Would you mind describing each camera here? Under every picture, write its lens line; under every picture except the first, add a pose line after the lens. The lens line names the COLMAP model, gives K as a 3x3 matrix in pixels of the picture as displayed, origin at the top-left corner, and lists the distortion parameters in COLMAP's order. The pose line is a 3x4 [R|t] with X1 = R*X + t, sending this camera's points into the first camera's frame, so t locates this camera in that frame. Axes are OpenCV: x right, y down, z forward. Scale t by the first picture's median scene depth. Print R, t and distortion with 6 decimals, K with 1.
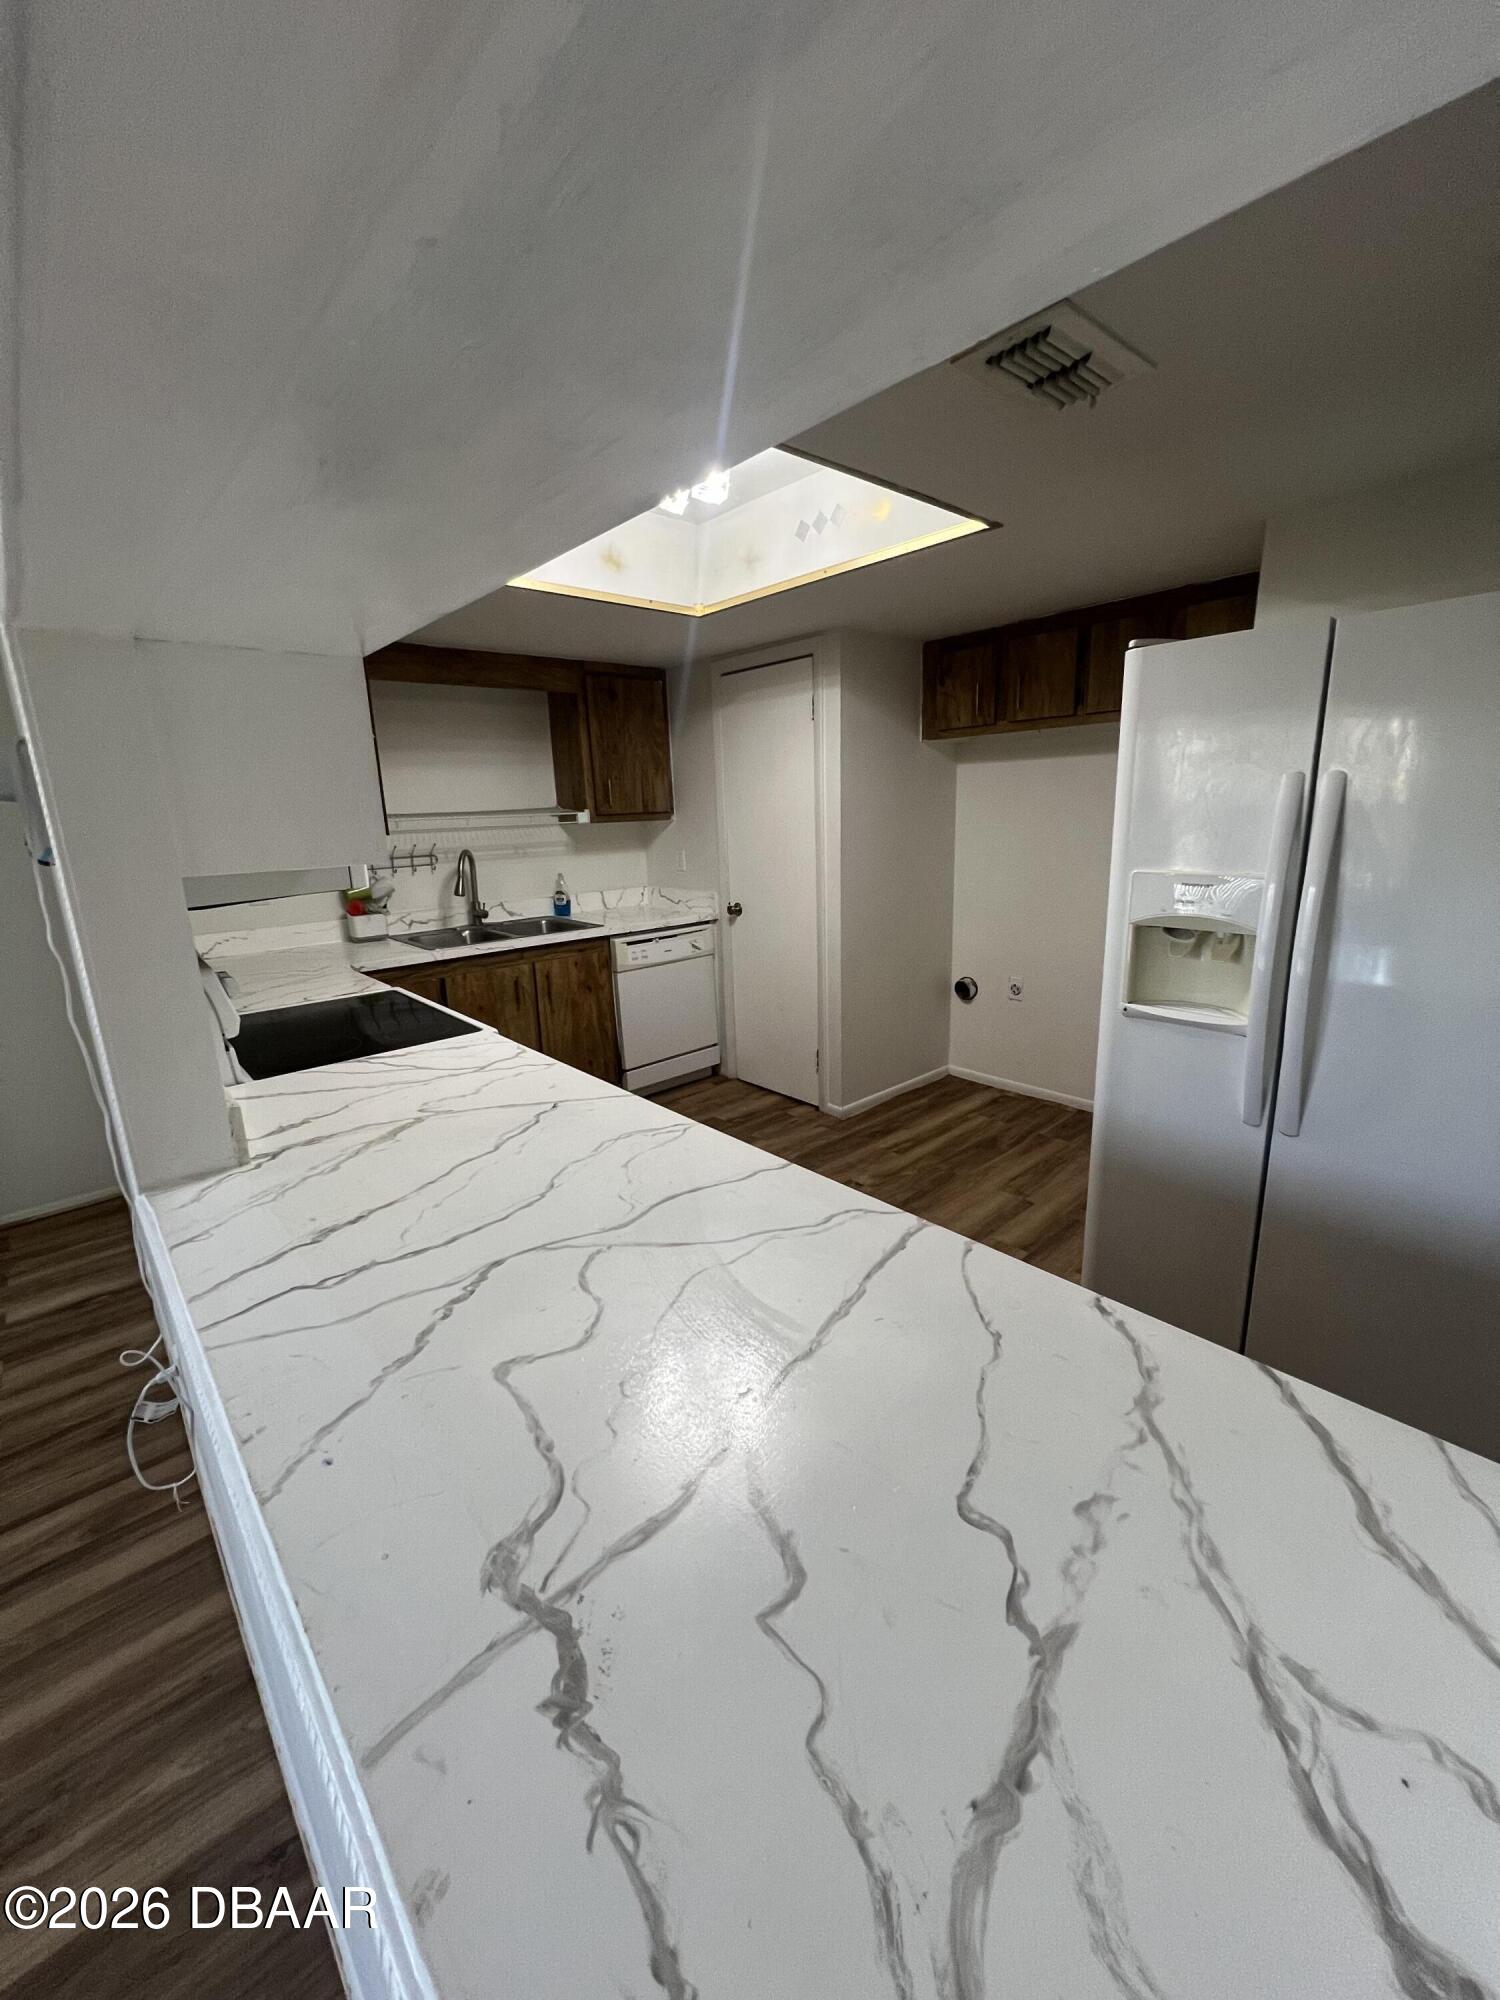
lens RADIAL K [[797.3, 0, 753.8], [0, 797.3, 1000.7], [0, 0, 1]] dist [-0.002578, 0.000135]
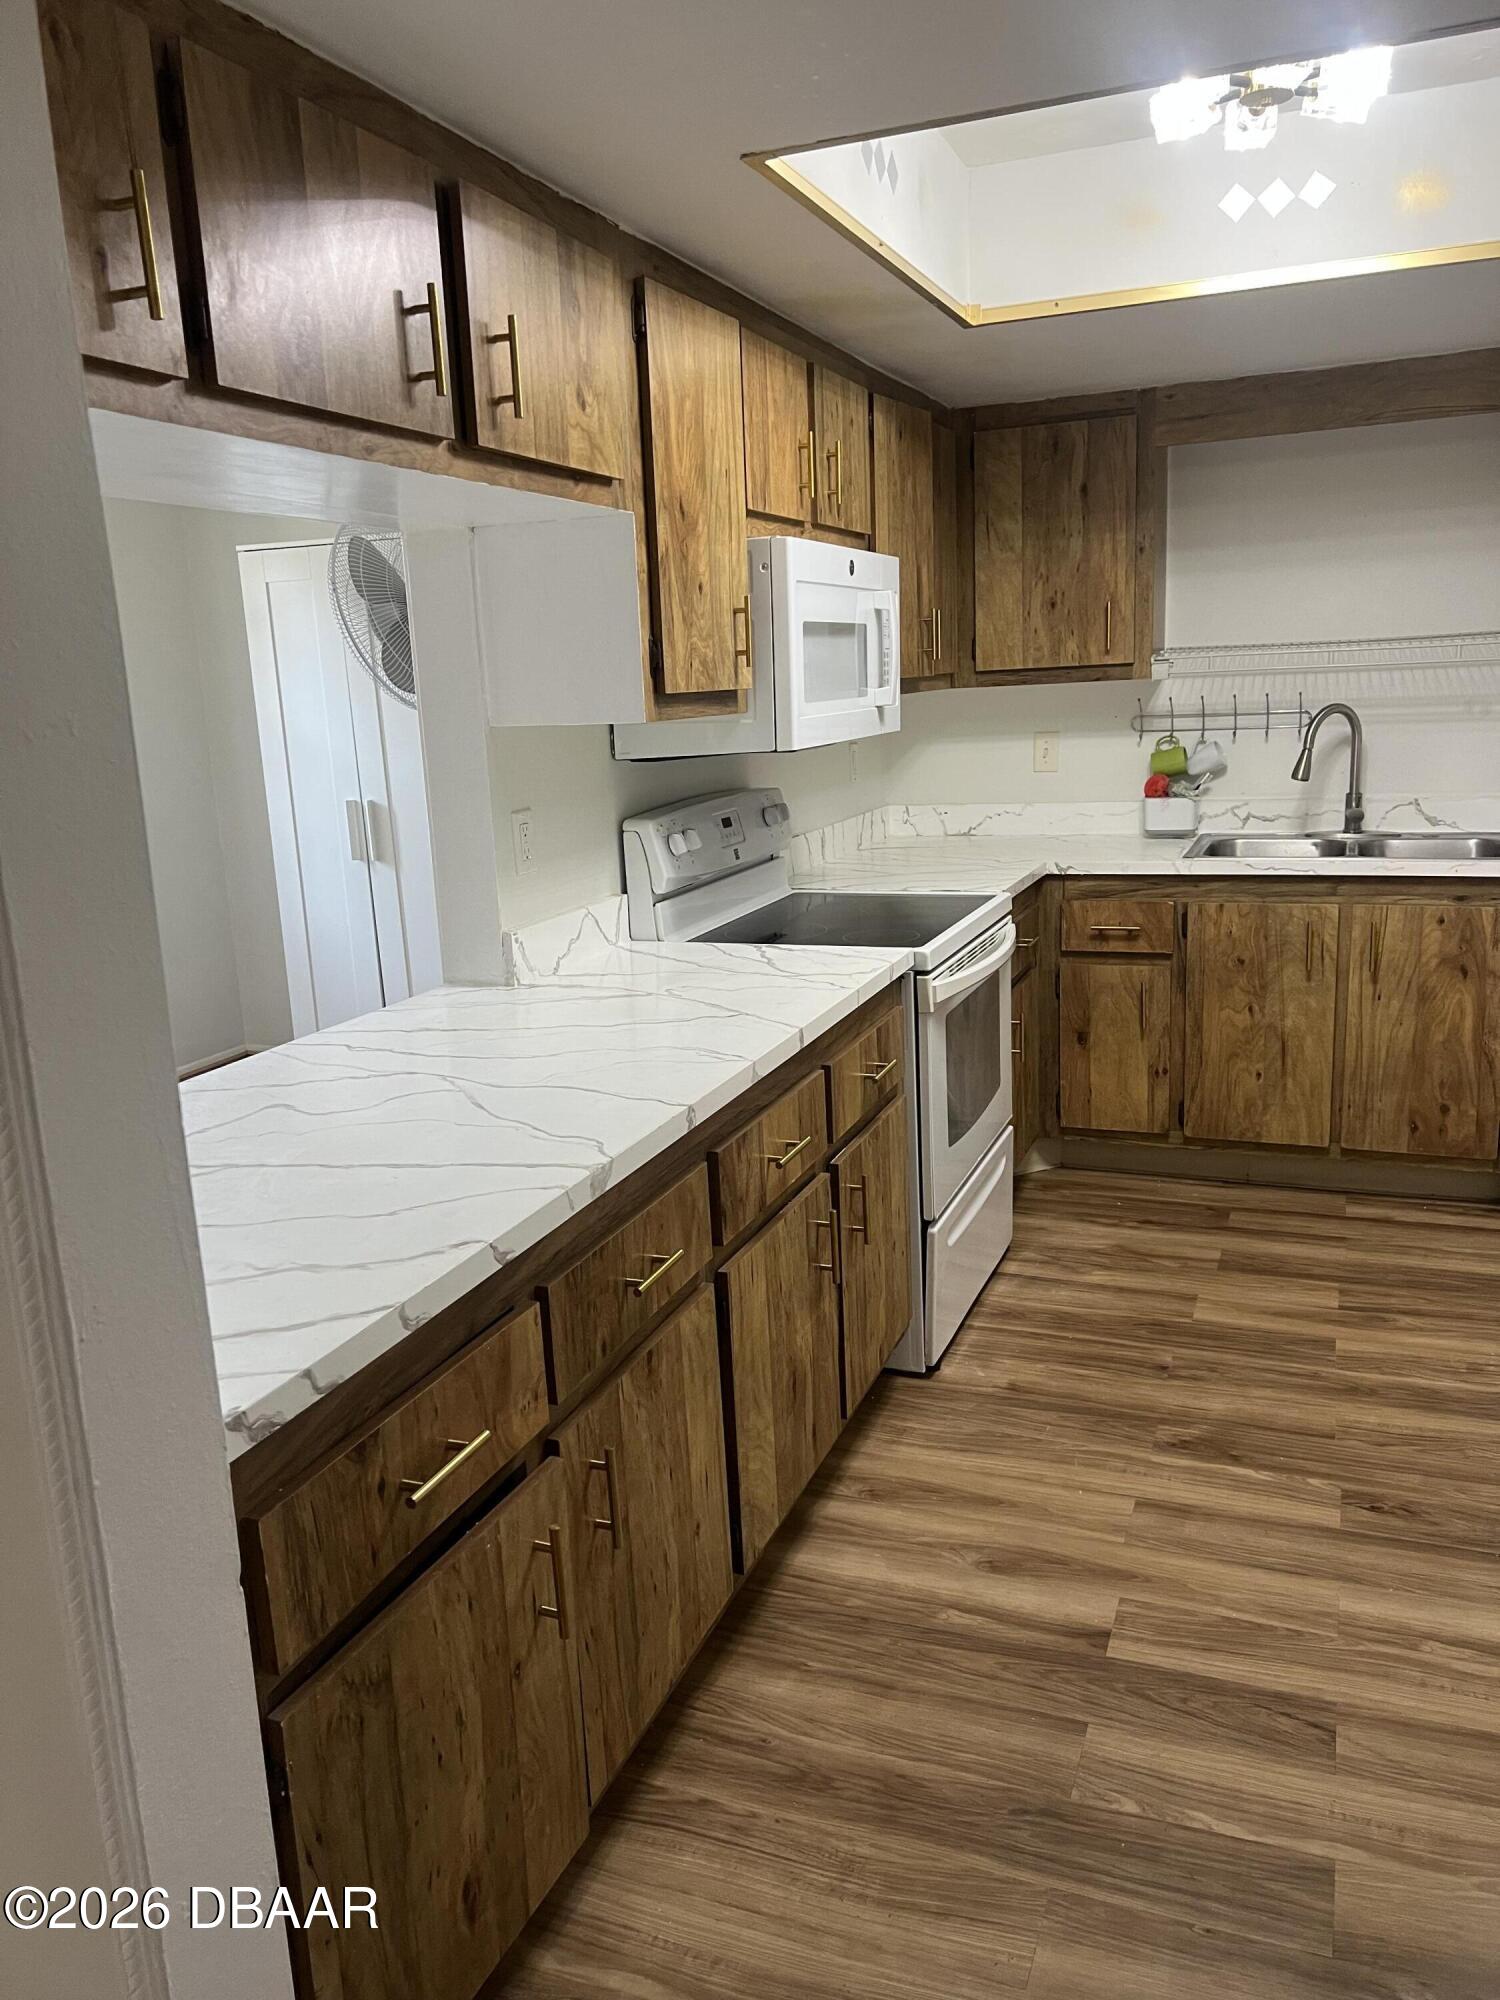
lens RADIAL K [[1498.5, 0, 750.5], [0, 1498.5, 1006.5], [0, 0, 1]] dist [0.067684, -0.069299]
pose [[0.444786, 0.206340, -0.871544, 0.464495], [-0.187484, 0.972991, 0.134677, -0.038879], [0.875794, 0.103498, 0.471459, 0.103952]]
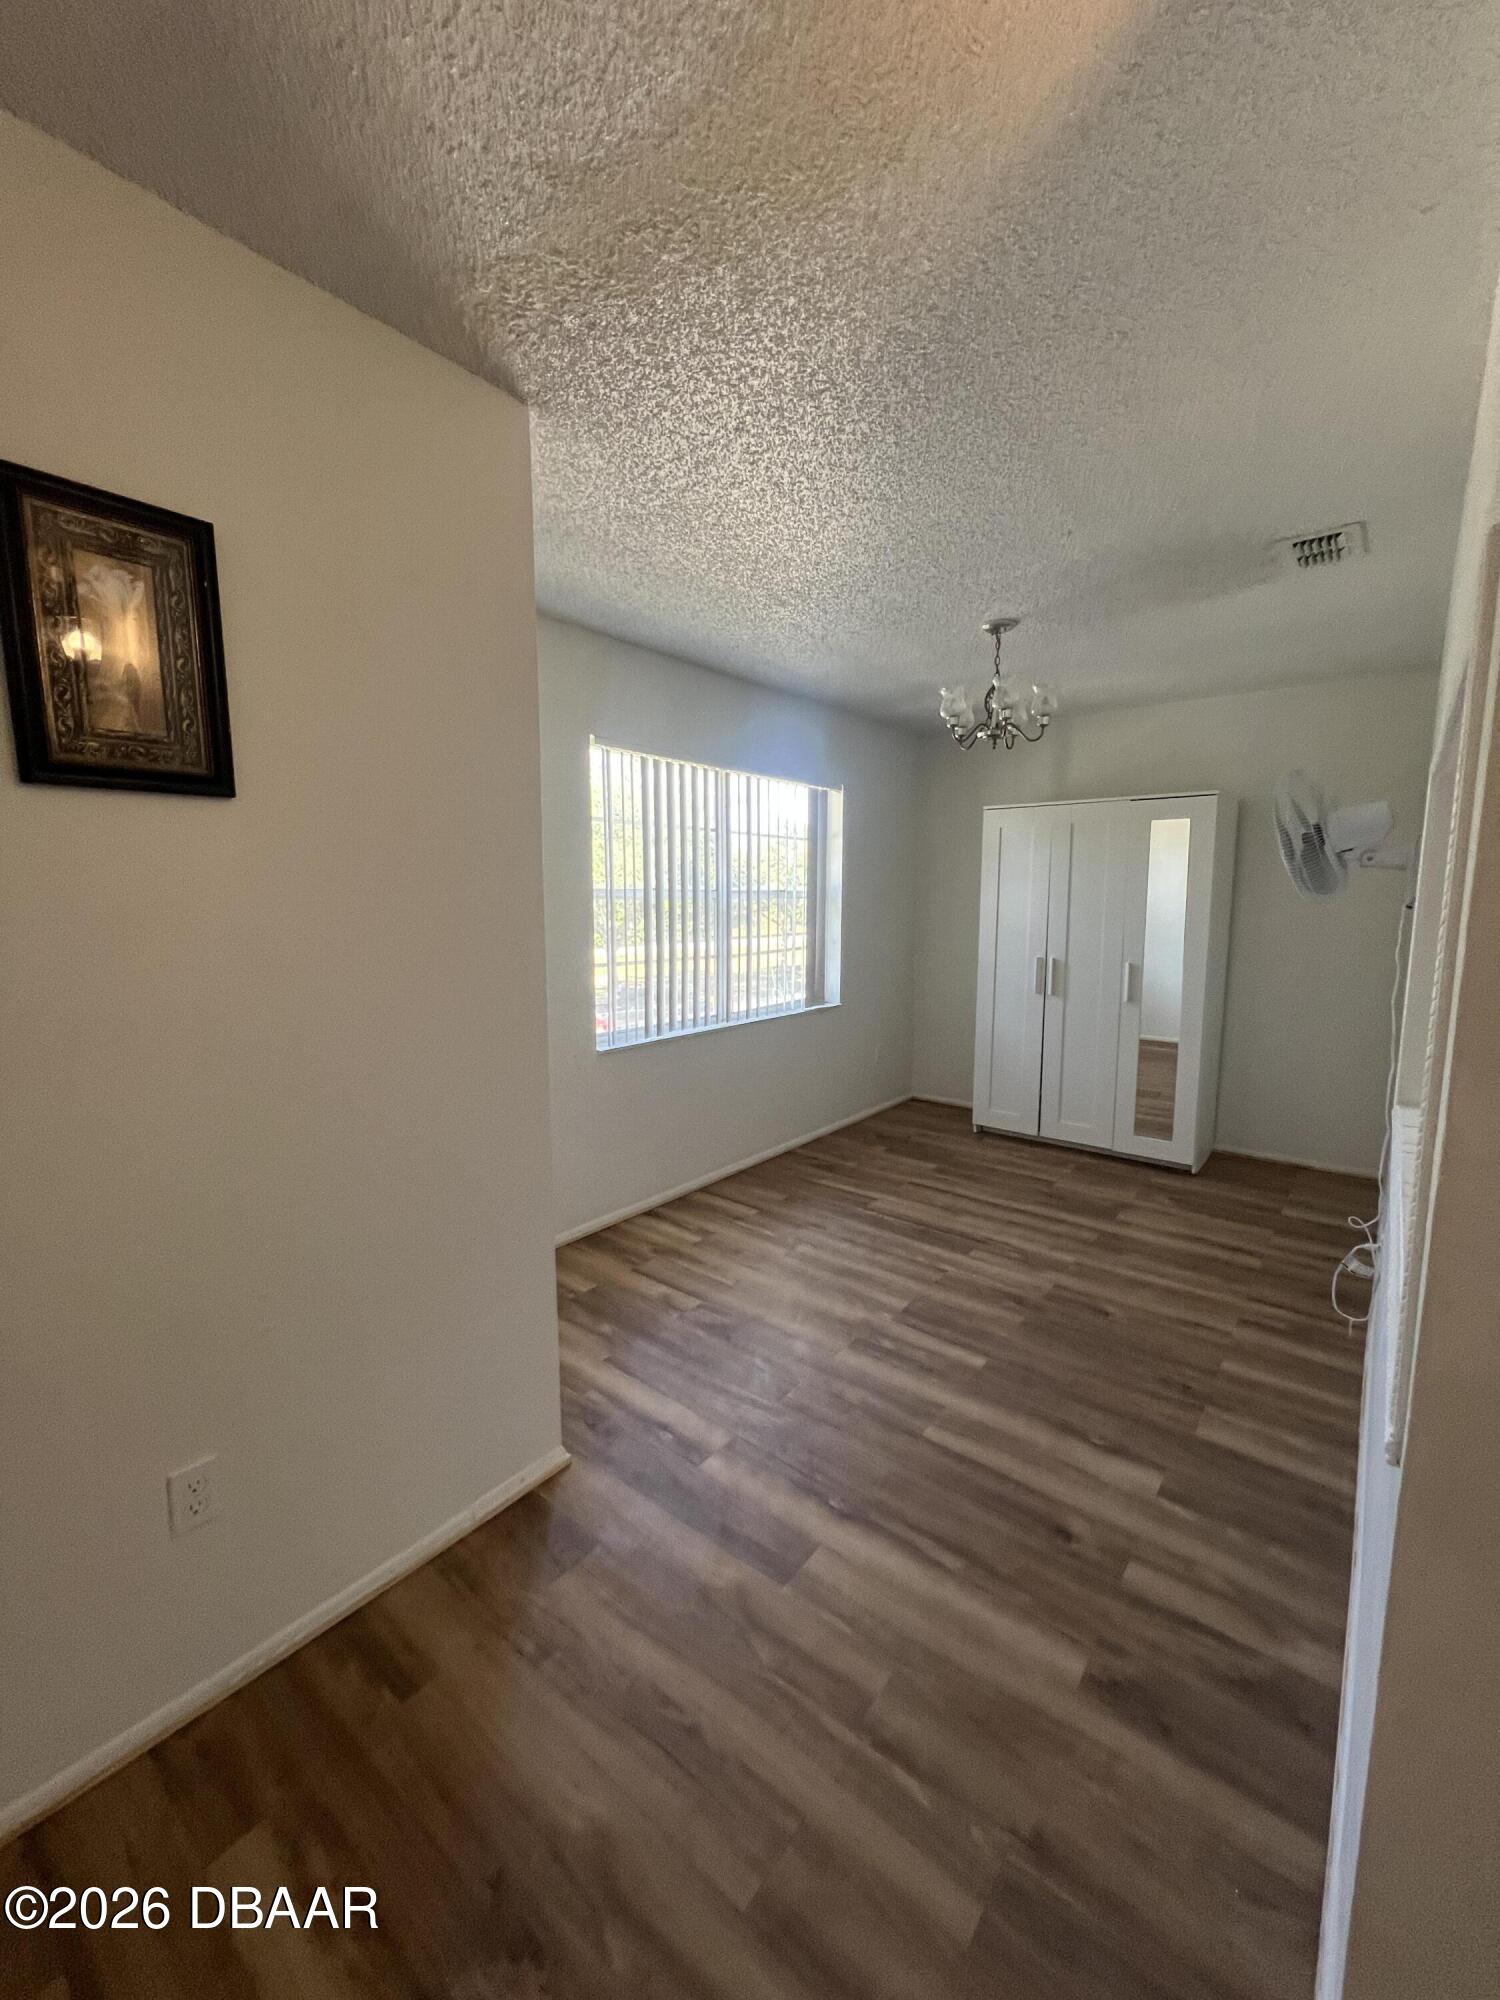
lens RADIAL K [[800.4, 0, 750.0], [0, 800.4, 1000.0], [0, 0, 1]] dist [-0.003335, -0.000444]
pose [[0.159284, 0.159036, -0.974339, 0.187759], [-0.240144, 0.963537, 0.118014, 0.052138], [0.957580, 0.215184, 0.191668, -0.205171]]
